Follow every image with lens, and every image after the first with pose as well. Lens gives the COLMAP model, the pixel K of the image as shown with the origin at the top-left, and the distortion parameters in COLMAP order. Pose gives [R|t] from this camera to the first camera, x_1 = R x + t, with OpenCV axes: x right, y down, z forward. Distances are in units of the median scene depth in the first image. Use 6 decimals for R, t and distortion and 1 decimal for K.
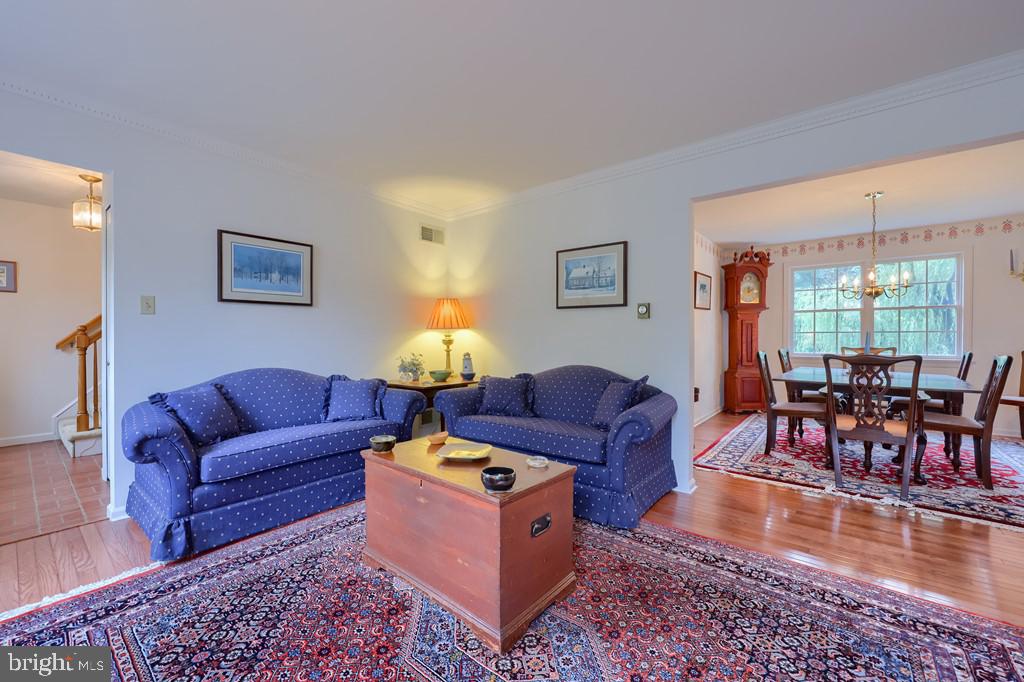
lens RADIAL K [[415.0, 0, 512.0], [0, 415.0, 341.0], [0, 0, 1]] dist [0.001034, -0.000018]
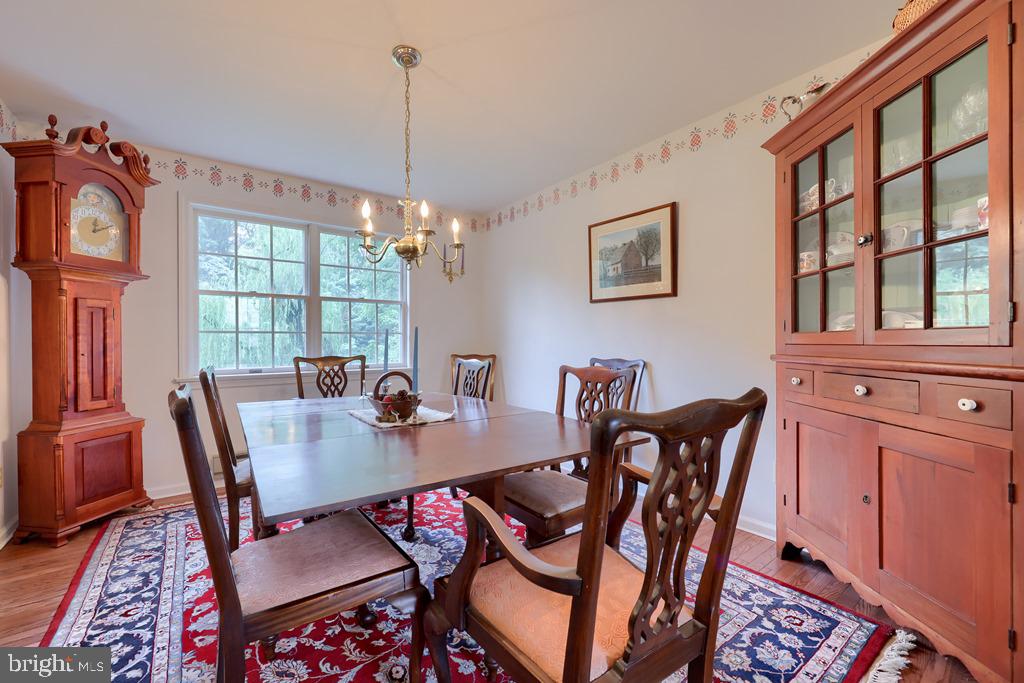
lens RADIAL K [[418.1, 0, 508.0], [0, 418.1, 343.0], [0, 0, 1]] dist [-0.001056, -0.000327]
pose [[0.250461, -0.004426, 0.968117, 0.325872], [0.010885, 0.999939, 0.001755, -0.003137], [-0.968066, 0.010098, 0.250494, 0.601995]]
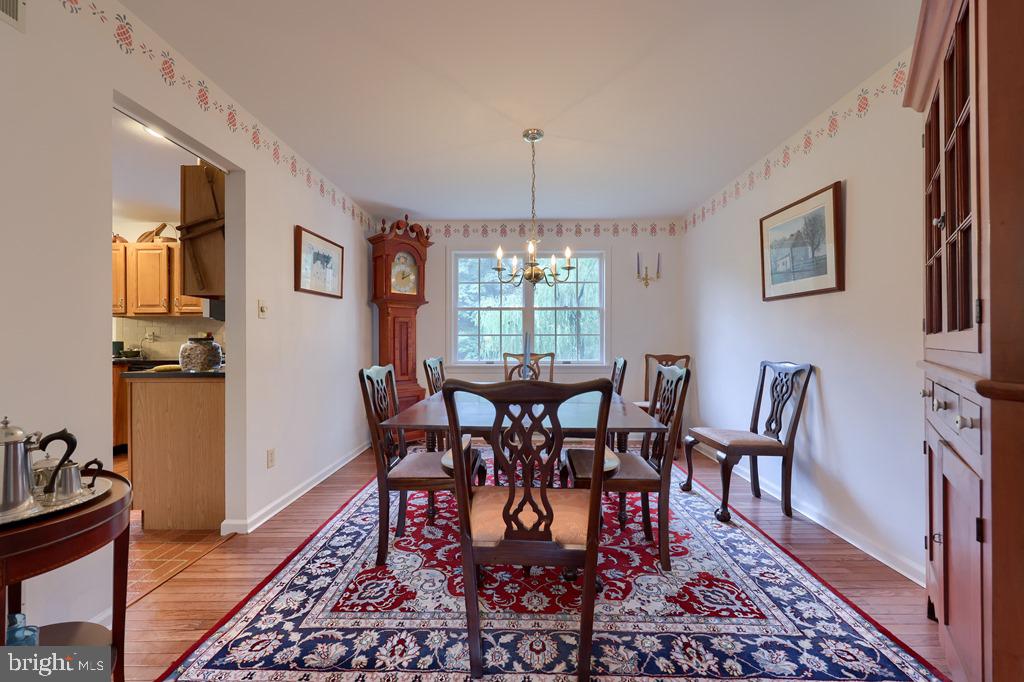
lens RADIAL K [[415.0, 0, 512.0], [0, 415.0, 341.0], [0, 0, 1]] dist [0.001034, -0.000018]
pose [[0.788249, 0.001063, 0.615356, 0.332828], [0.005155, 0.999952, -0.008332, -0.002585], [-0.615335, 0.009740, 0.788205, 0.381318]]
